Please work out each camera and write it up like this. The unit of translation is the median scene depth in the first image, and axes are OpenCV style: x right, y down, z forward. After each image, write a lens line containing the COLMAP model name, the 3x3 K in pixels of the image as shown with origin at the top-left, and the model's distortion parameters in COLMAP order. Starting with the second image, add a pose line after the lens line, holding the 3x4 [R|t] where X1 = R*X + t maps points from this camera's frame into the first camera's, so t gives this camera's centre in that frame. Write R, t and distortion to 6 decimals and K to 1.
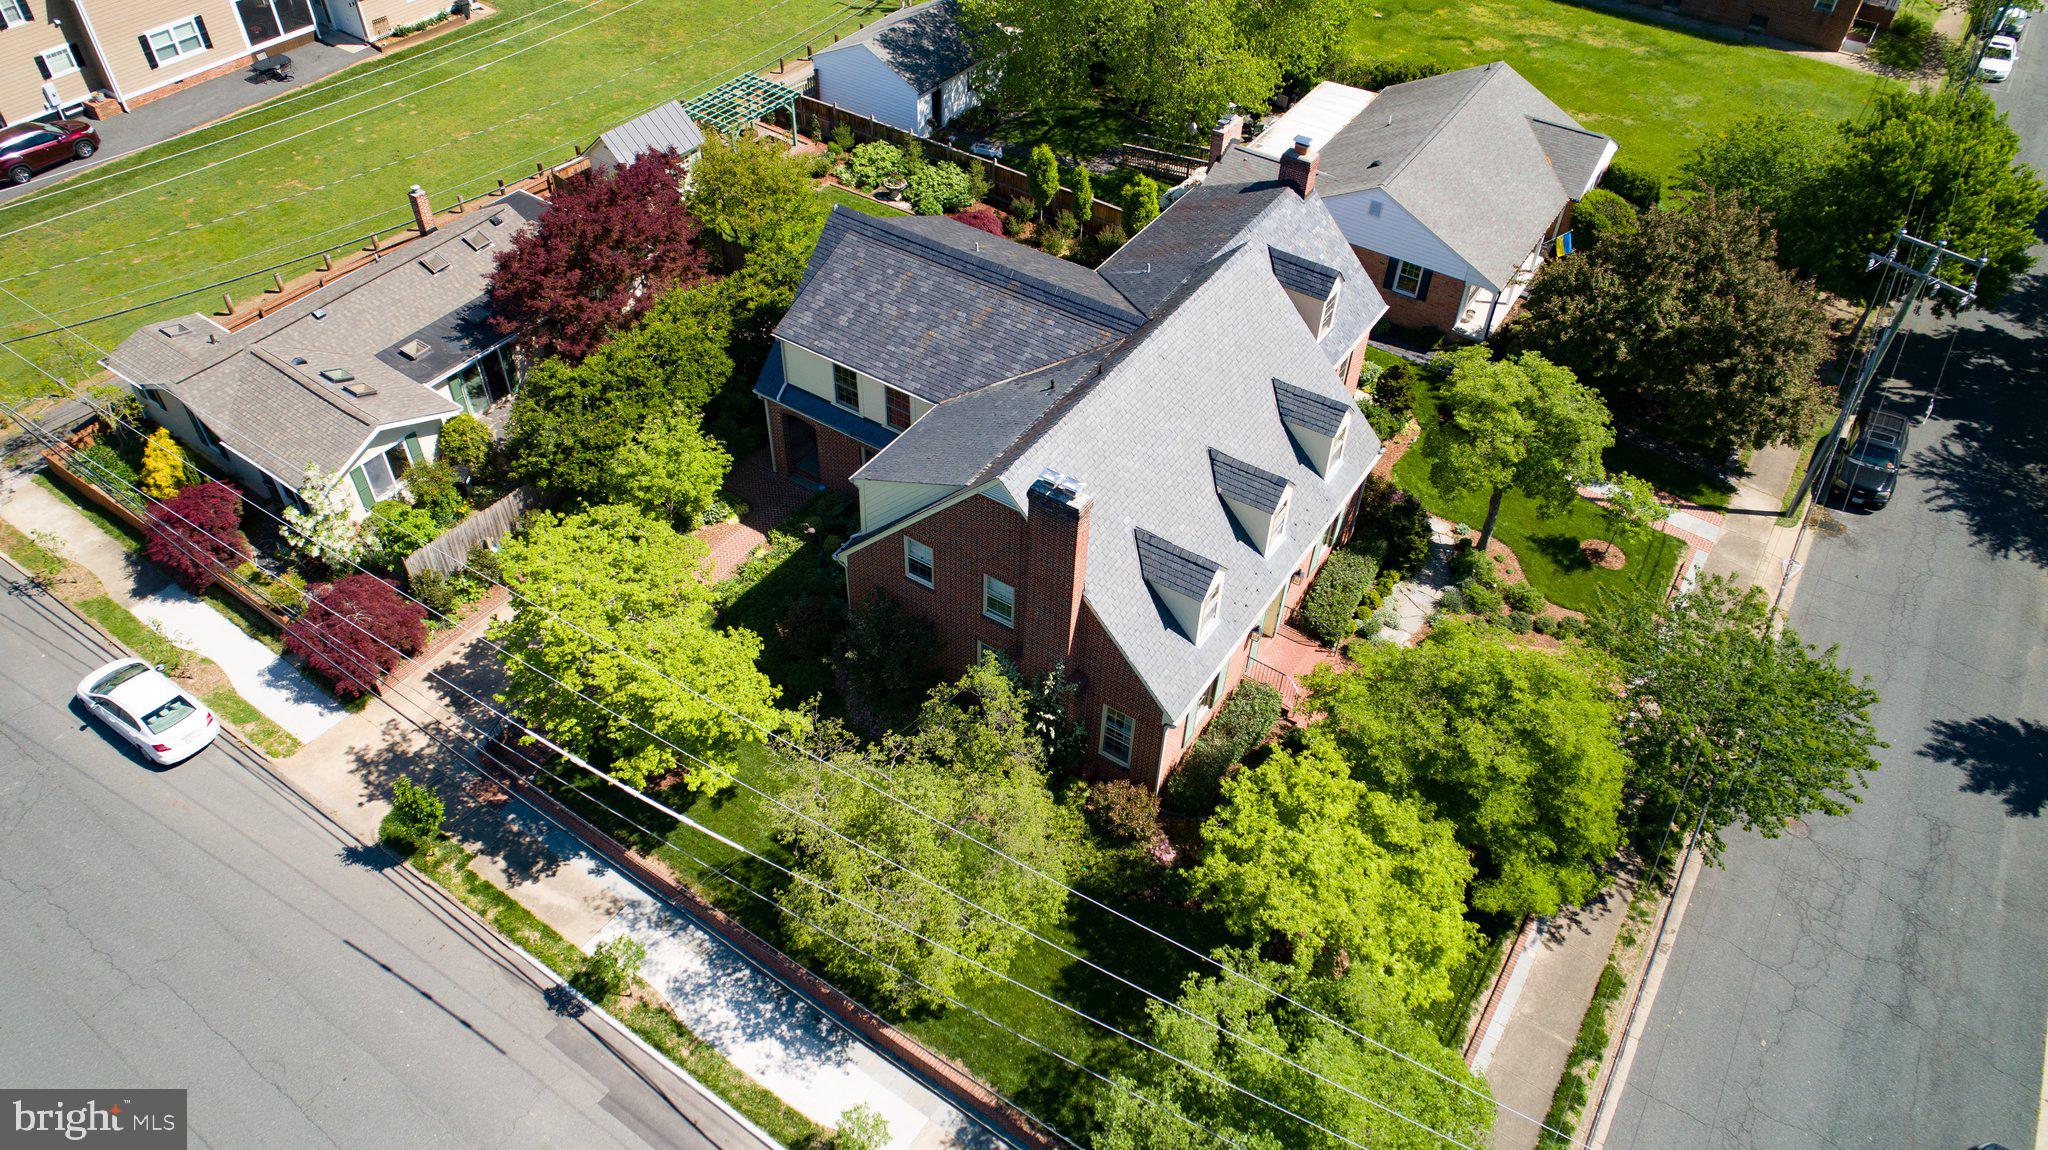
lens RADIAL K [[1384.3, 0, 1020.7], [0, 1384.3, 572.2], [0, 0, 1]] dist [-0.015522, 0.013090]
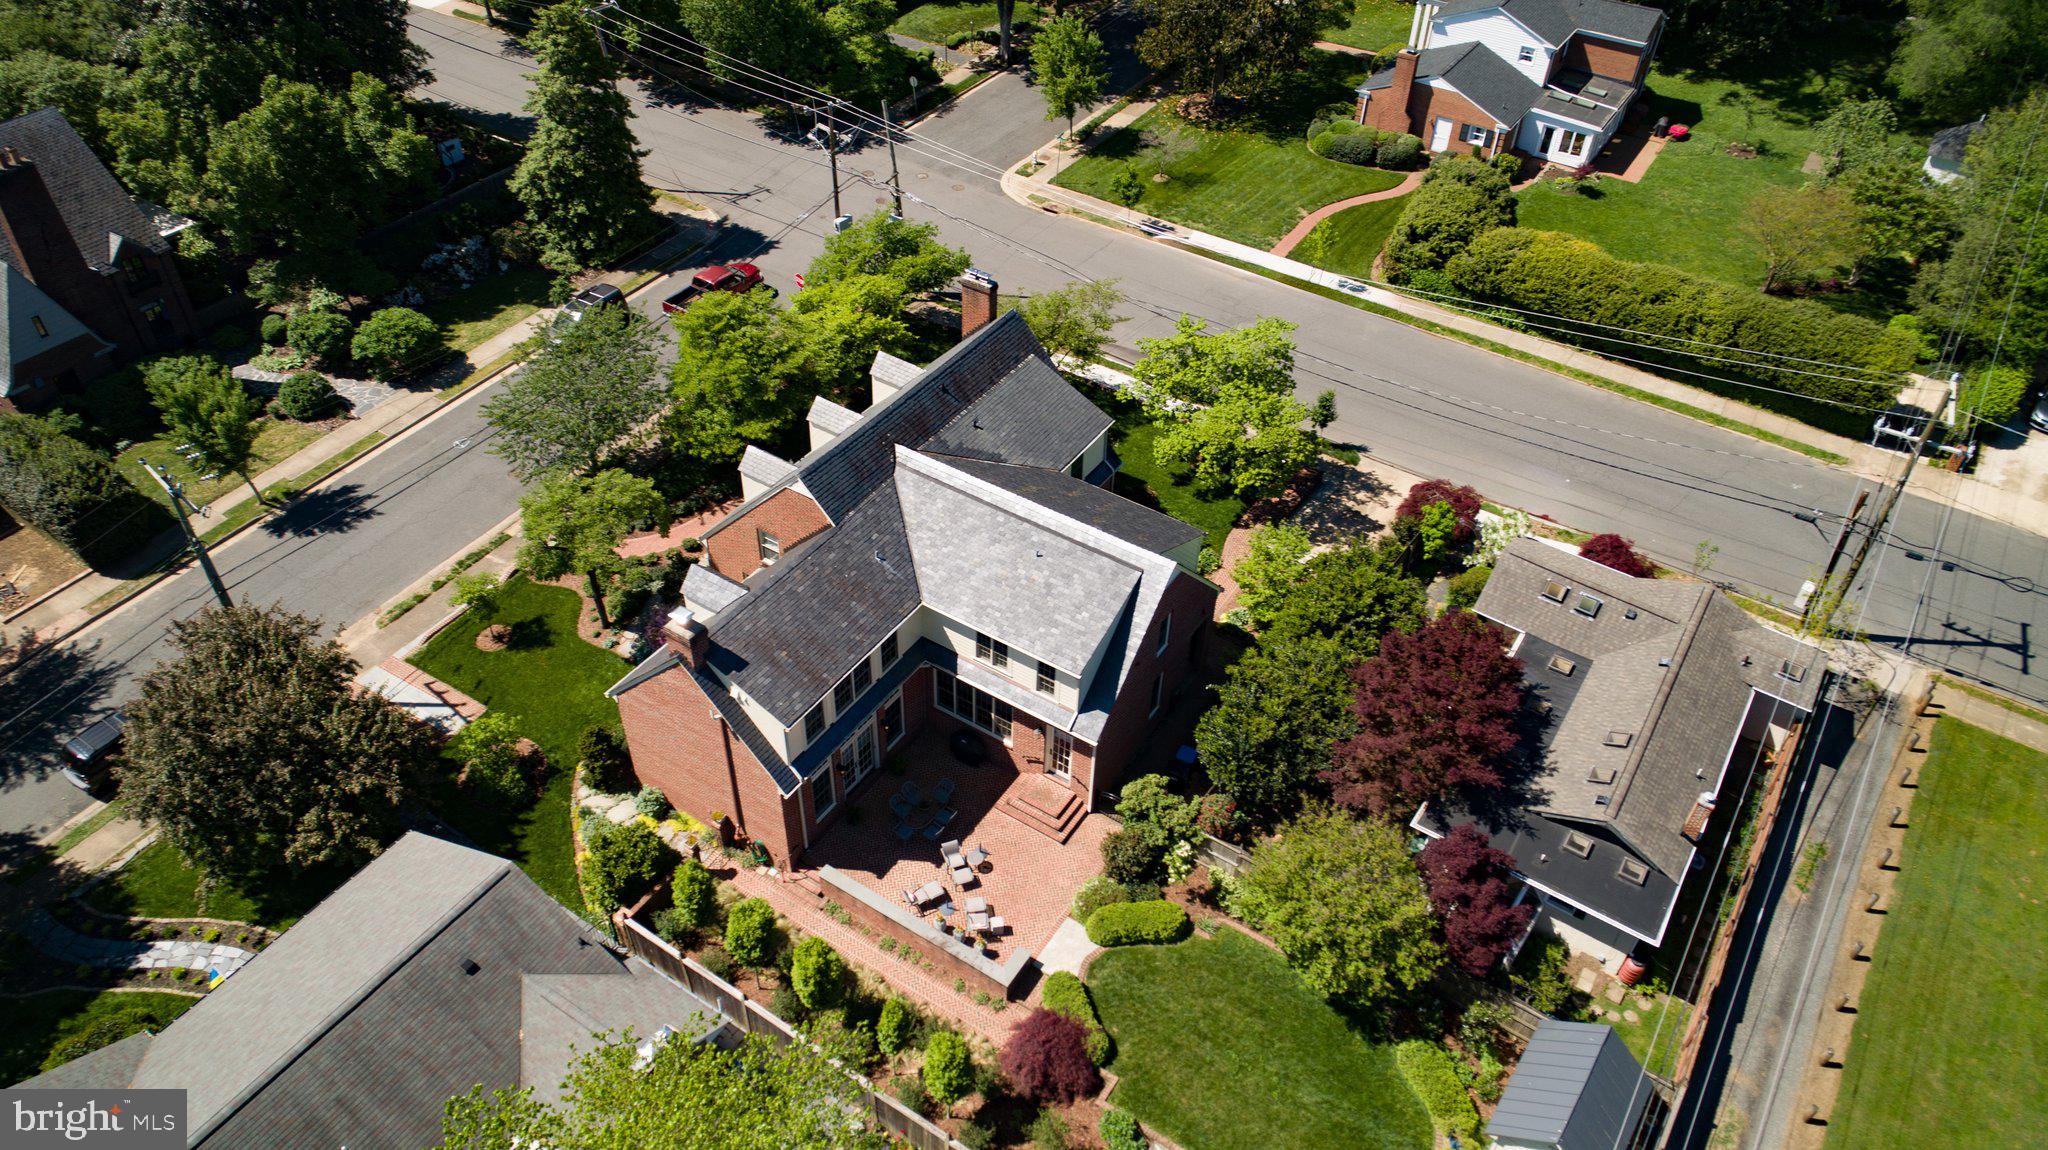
lens RADIAL K [[1384.3, 0, 1020.7], [0, 1384.3, 572.2], [0, 0, 1]] dist [-0.015522, 0.013090]
pose [[-0.998829, -0.034938, -0.033471, 0.015366], [-0.036345, 0.085177, 0.995703, -1.343391], [-0.031937, 0.995753, -0.086347, 1.146643]]
